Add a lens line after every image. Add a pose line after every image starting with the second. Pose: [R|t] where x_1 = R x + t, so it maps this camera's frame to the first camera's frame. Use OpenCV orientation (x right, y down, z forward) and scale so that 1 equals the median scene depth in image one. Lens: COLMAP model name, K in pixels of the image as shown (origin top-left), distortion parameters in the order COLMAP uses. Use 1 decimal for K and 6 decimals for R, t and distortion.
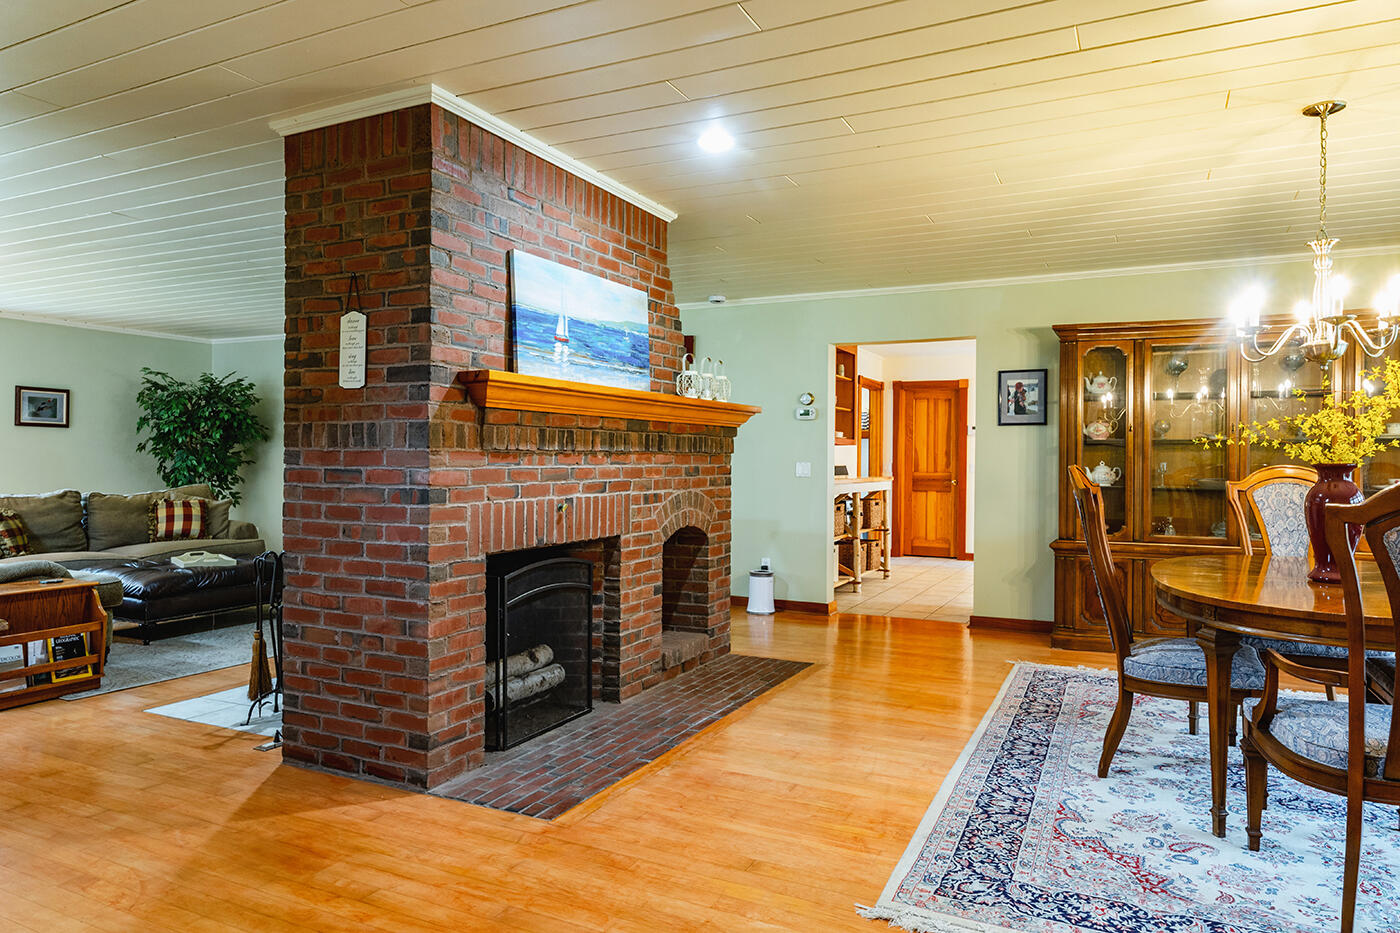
lens RADIAL K [[880.6, 0, 735.9], [0, 880.6, 468.7], [0, 0, 1]] dist [-0.001544, -0.000301]
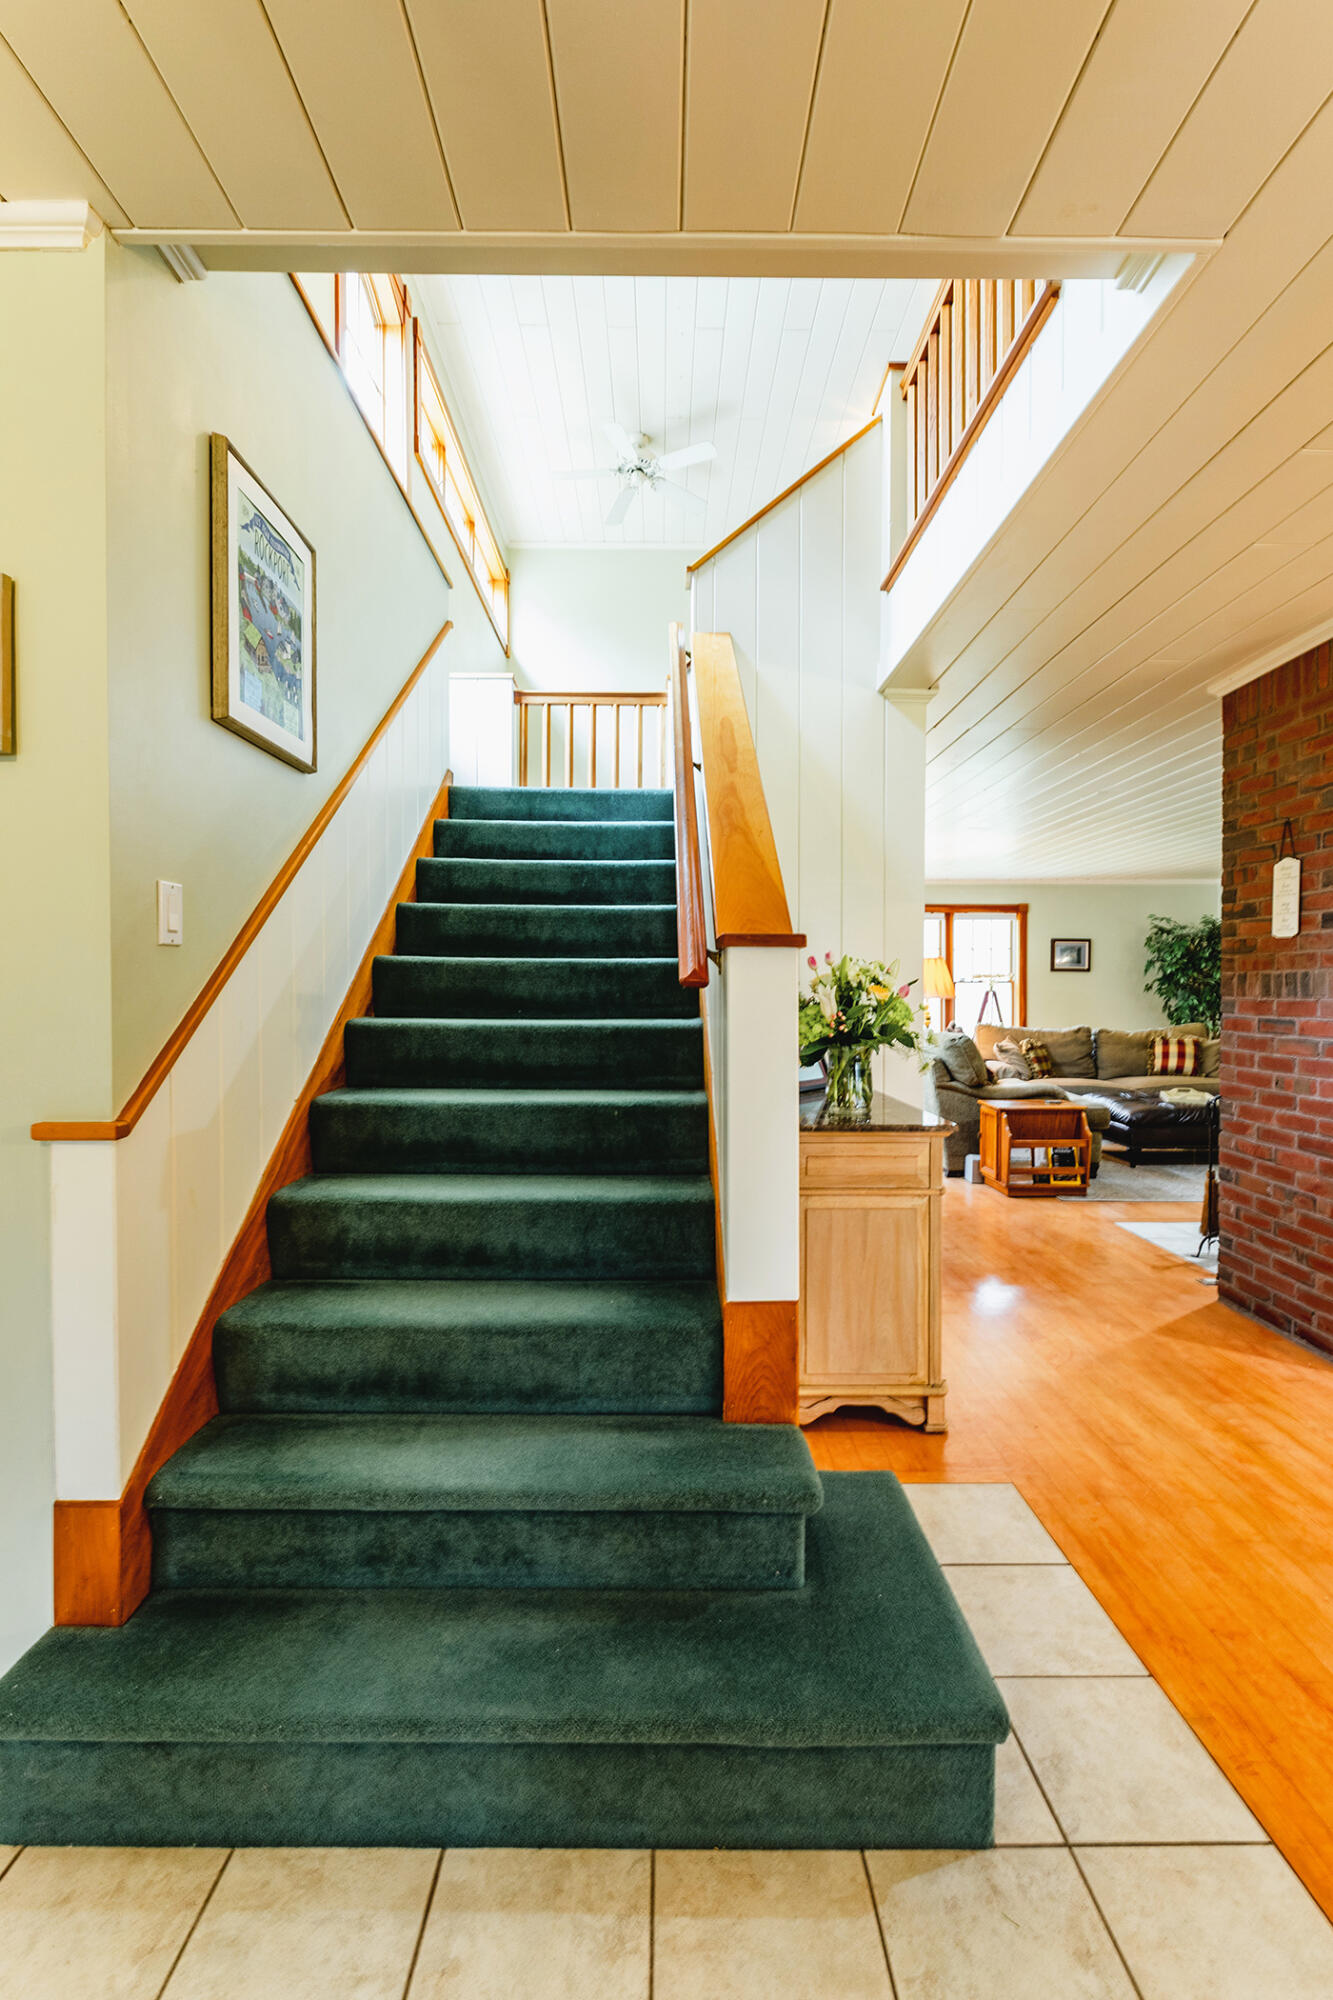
lens RADIAL K [[875.8, 0, 657.3], [0, 875.8, 1003.0], [0, 0, 1]] dist [-0.000792, -0.000069]
pose [[0.427017, 0.004338, -0.904233, 0.137737], [-0.004696, 0.999986, 0.002580, -0.016582], [0.904232, 0.003145, 0.427031, -0.041575]]
